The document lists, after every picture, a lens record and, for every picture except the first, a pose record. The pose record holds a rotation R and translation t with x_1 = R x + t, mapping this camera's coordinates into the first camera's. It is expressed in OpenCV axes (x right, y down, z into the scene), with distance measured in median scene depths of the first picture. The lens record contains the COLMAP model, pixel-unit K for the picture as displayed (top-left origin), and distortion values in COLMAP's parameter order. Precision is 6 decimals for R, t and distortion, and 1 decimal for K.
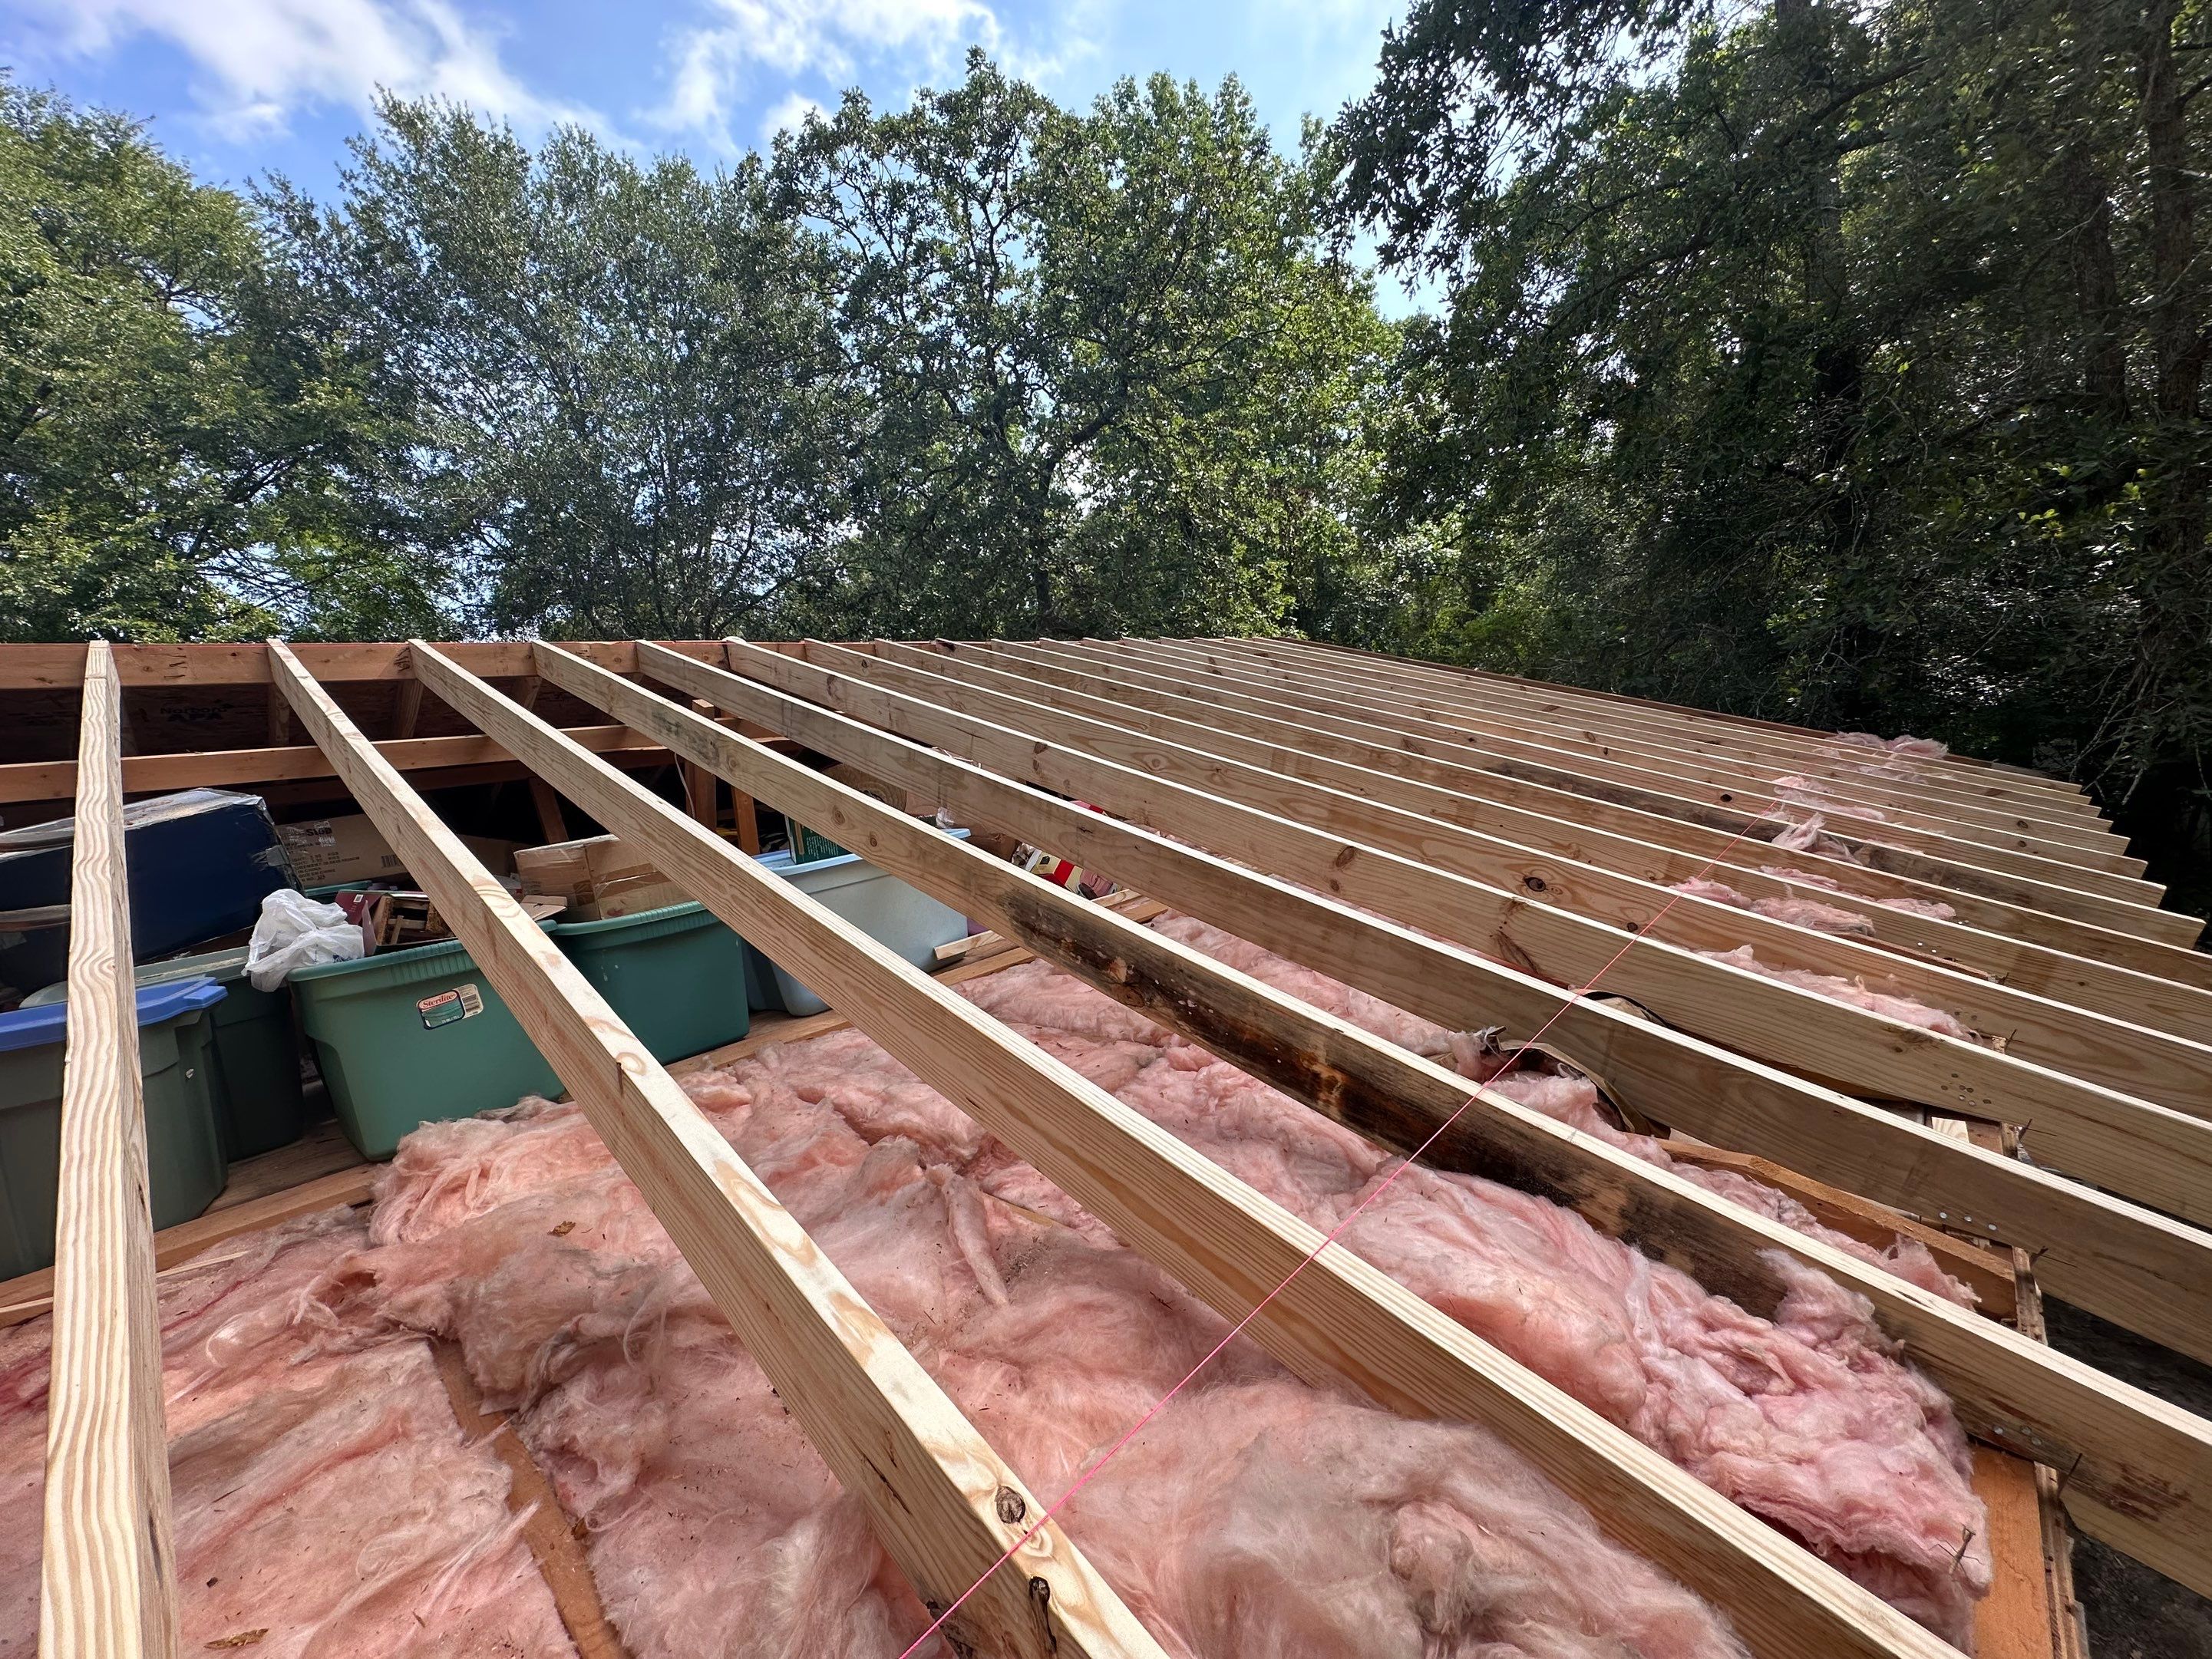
lens RADIAL K [[880.0, 0, 1101.2], [0, 880.0, 828.6], [0, 0, 1]] dist [0.001220, -0.000085]
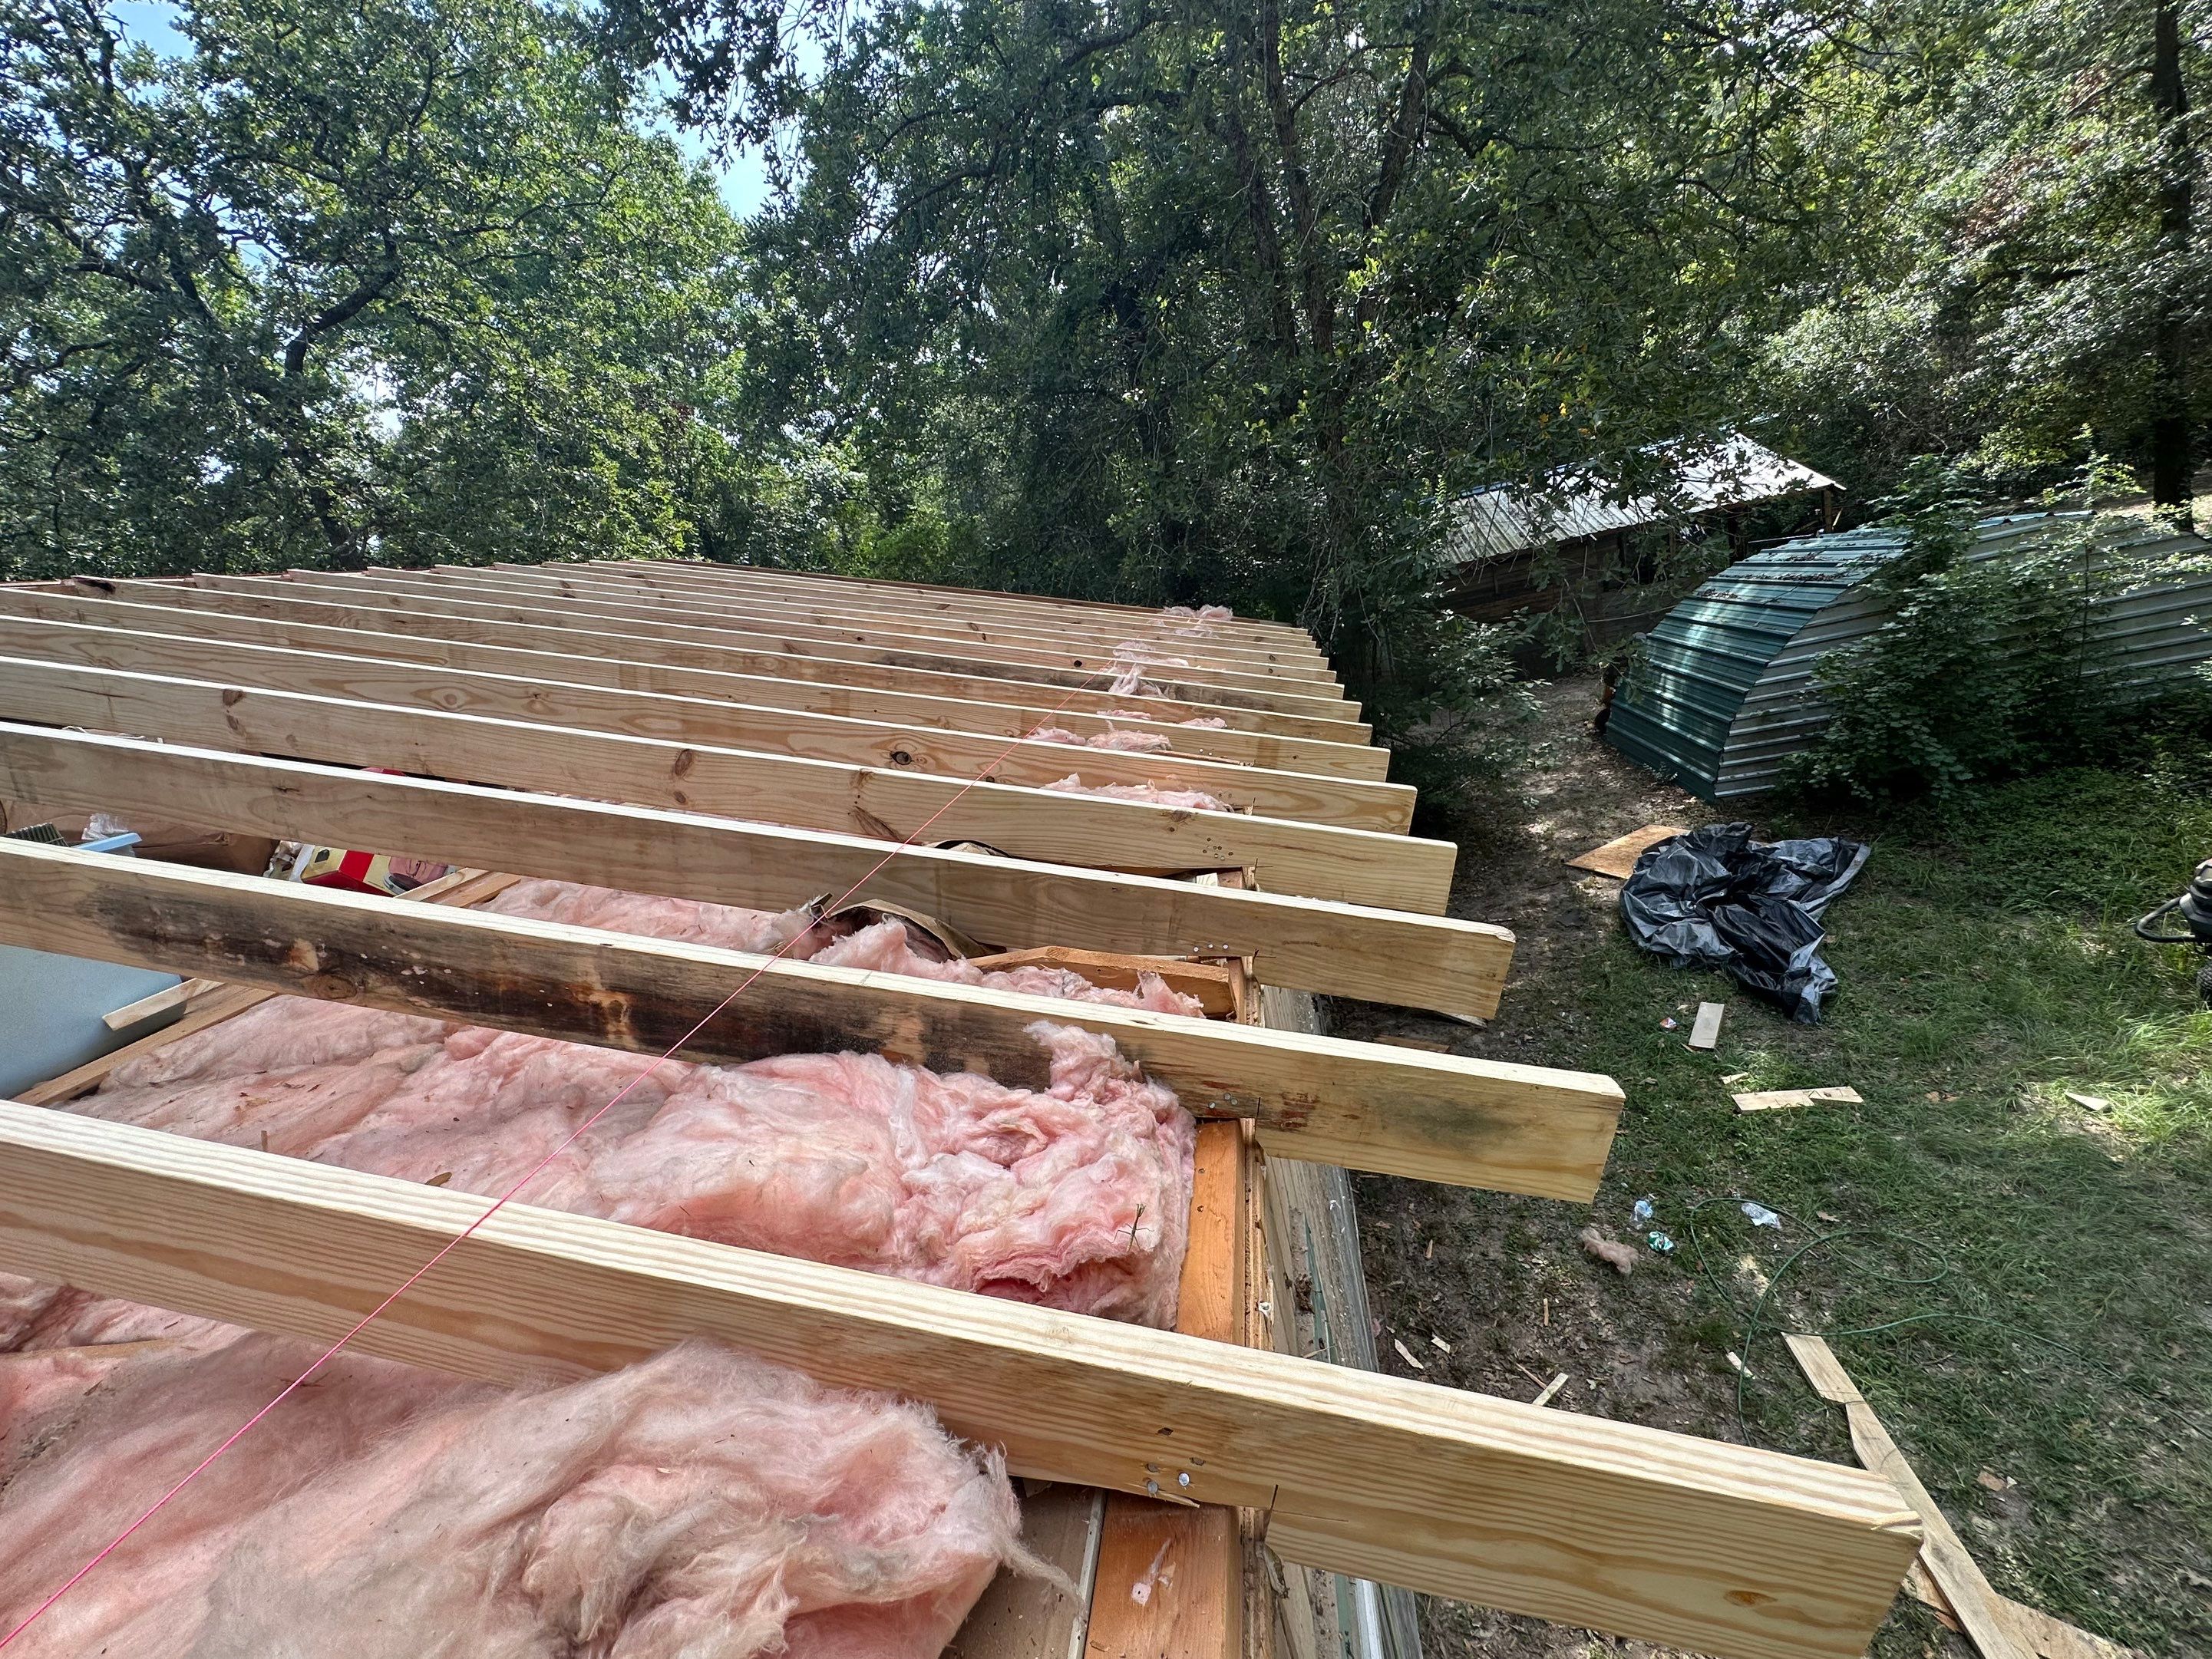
lens RADIAL K [[880.0, 0, 1109.2], [0, 880.0, 829.9], [0, 0, 1]] dist [0.001220, -0.000085]
pose [[0.825619, -0.211171, 0.523222, 0.129162], [0.175975, 0.977439, 0.116812, 0.058072], [-0.536085, -0.004368, 0.844153, 0.033604]]
